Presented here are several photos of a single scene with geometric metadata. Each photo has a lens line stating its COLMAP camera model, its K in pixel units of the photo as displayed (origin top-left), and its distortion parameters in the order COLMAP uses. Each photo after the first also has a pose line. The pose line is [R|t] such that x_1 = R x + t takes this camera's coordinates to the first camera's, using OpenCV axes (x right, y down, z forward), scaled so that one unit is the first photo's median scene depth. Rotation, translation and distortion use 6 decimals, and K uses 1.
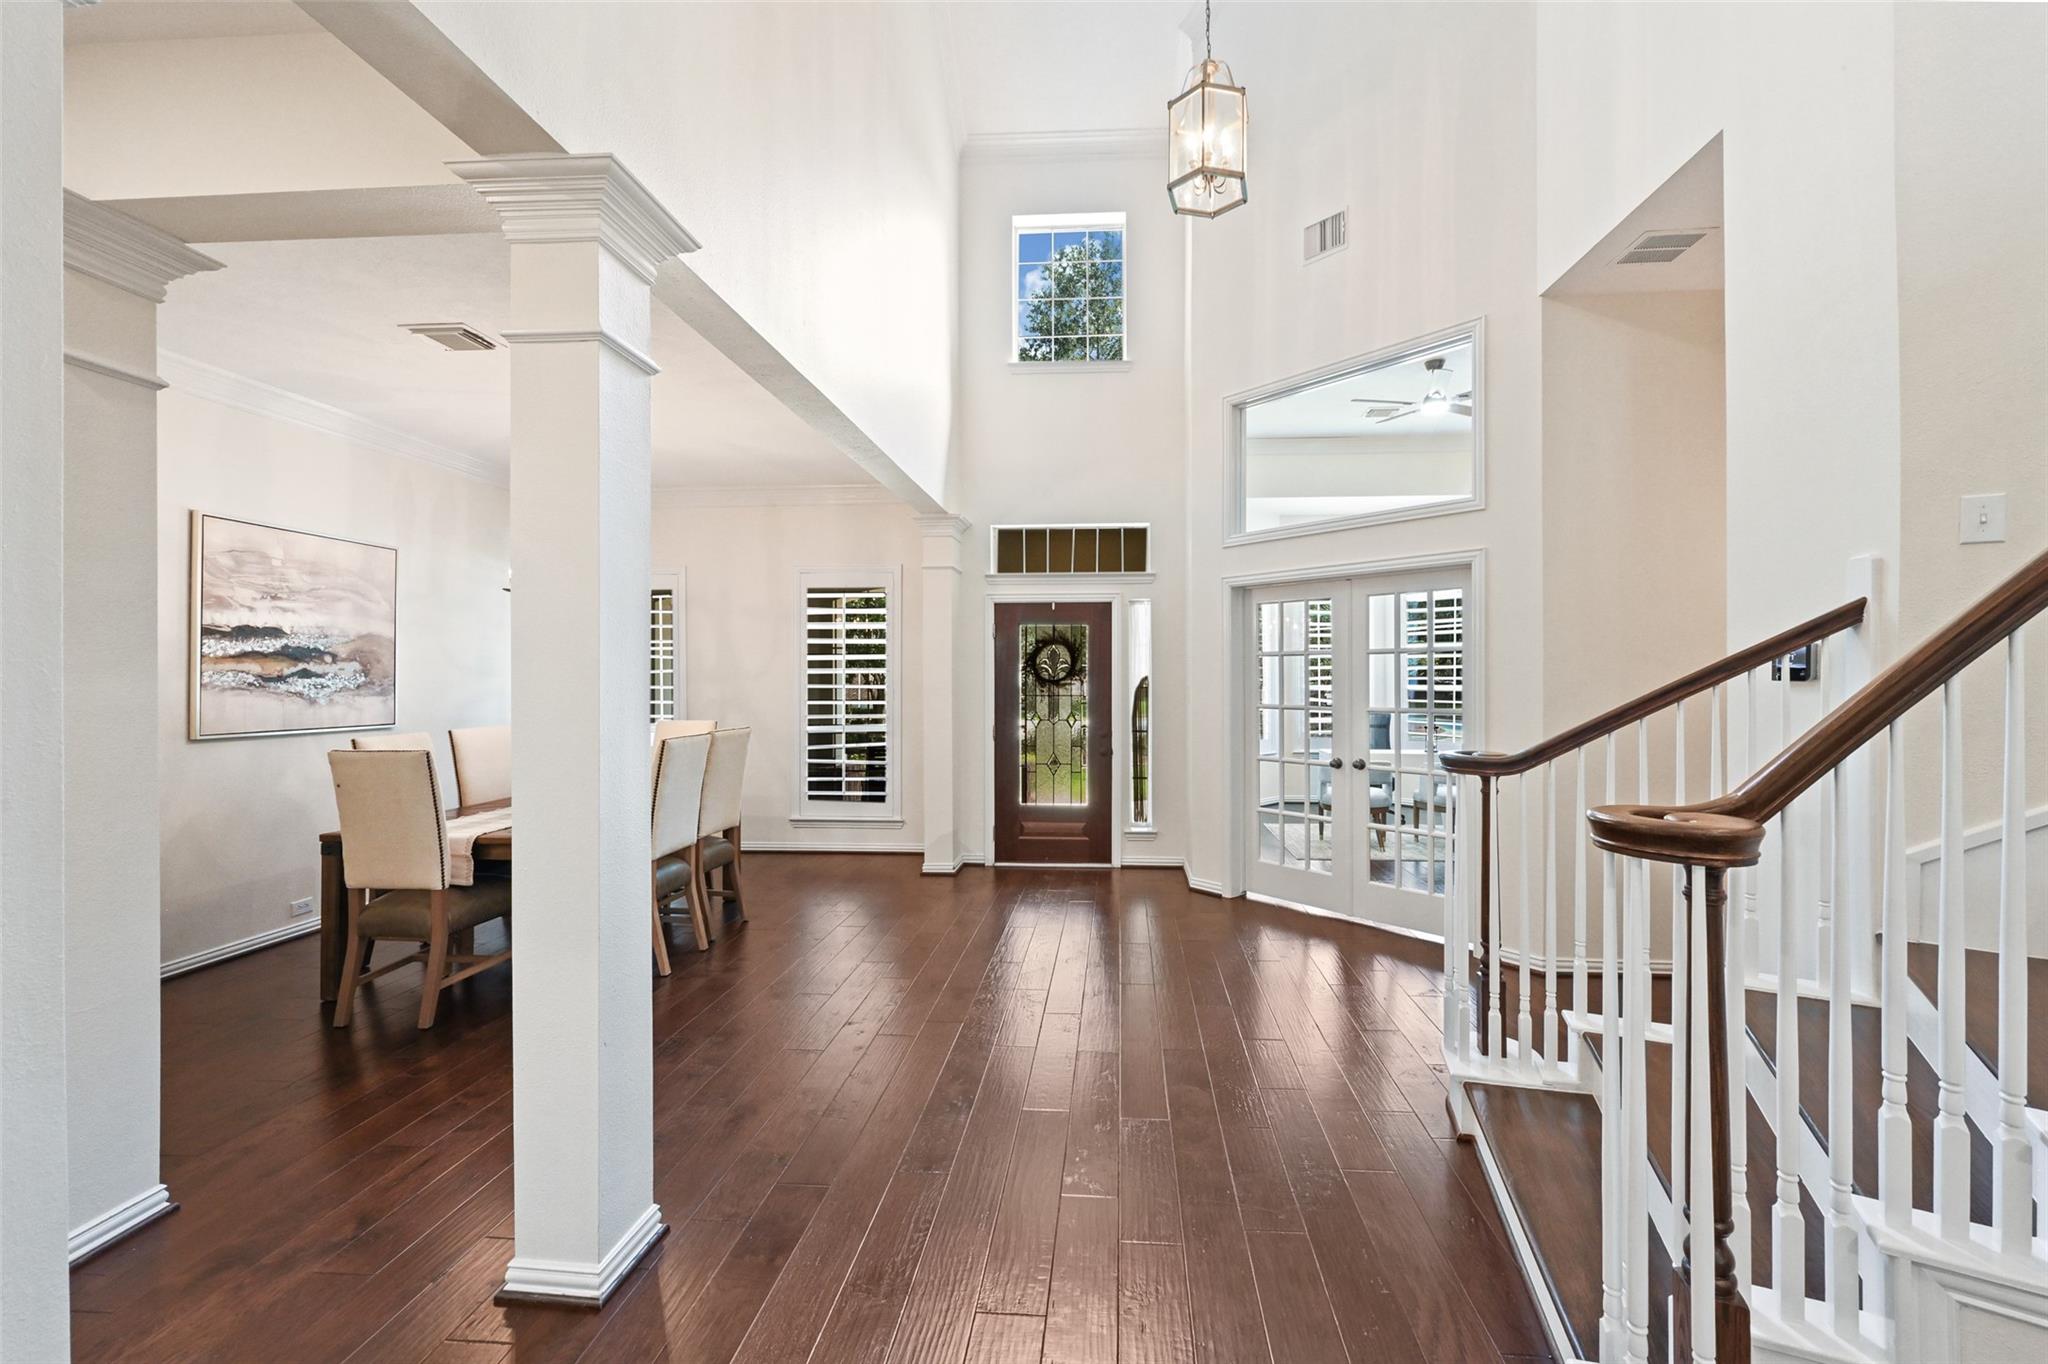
lens RADIAL K [[806.5, 0, 1042.6], [0, 806.5, 676.7], [0, 0, 1]] dist [-0.001149, 0.000013]
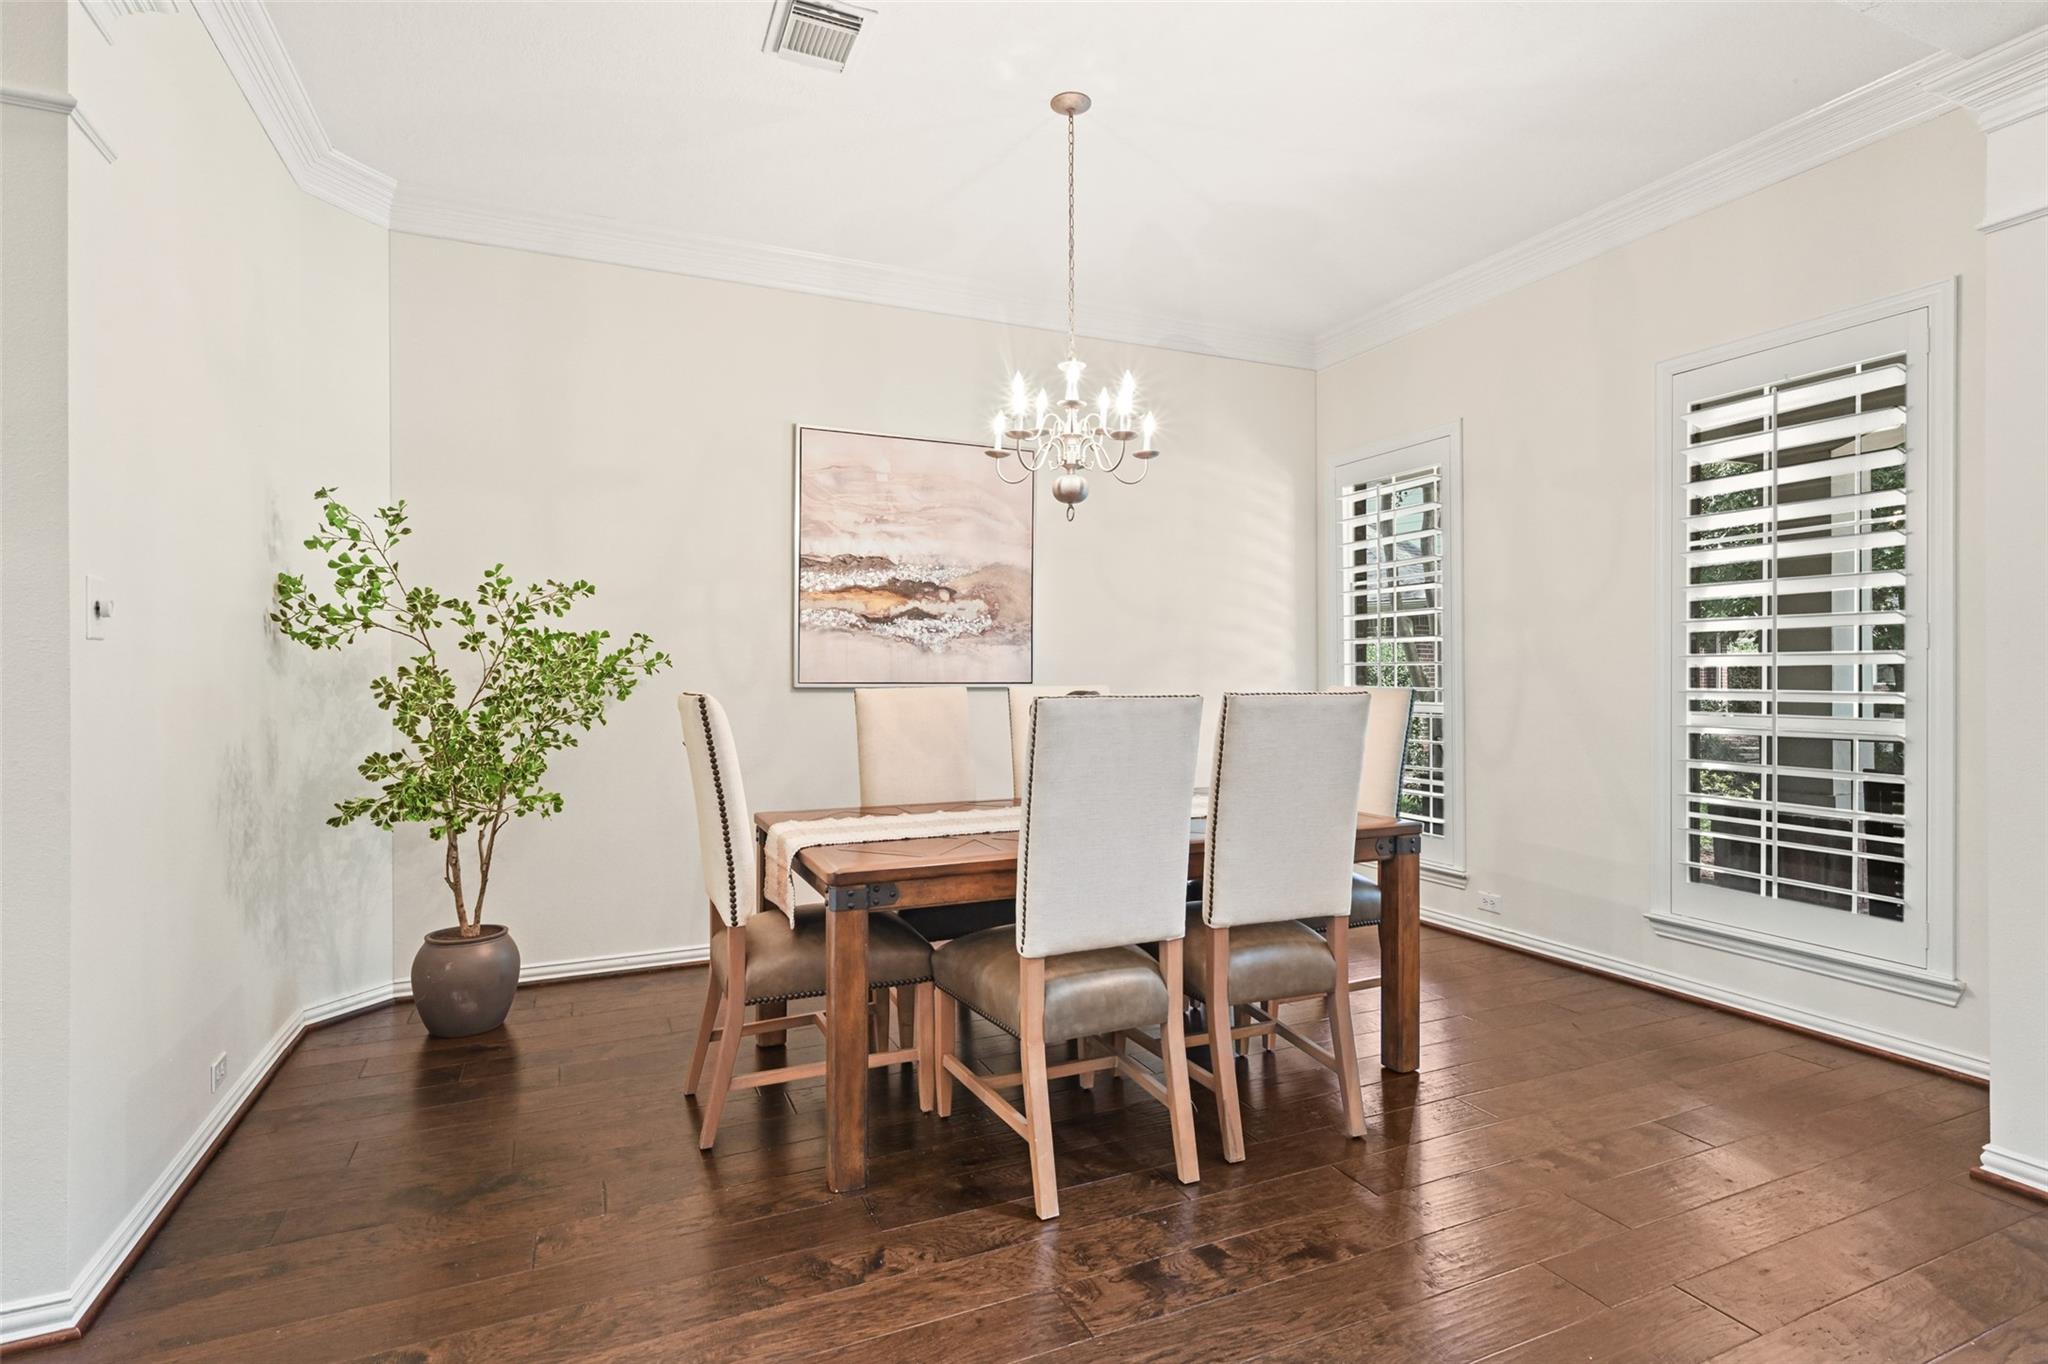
lens RADIAL K [[1002.7, 0, 1039.5], [0, 1002.7, 669.0], [0, 0, 1]] dist [-0.003374, 0.000414]
pose [[0.496889, -0.002261, -0.867811, 0.015519], [0.002618, 0.999996, -0.001107, 0.054011], [0.867810, -0.001722, 0.496892, 0.620553]]
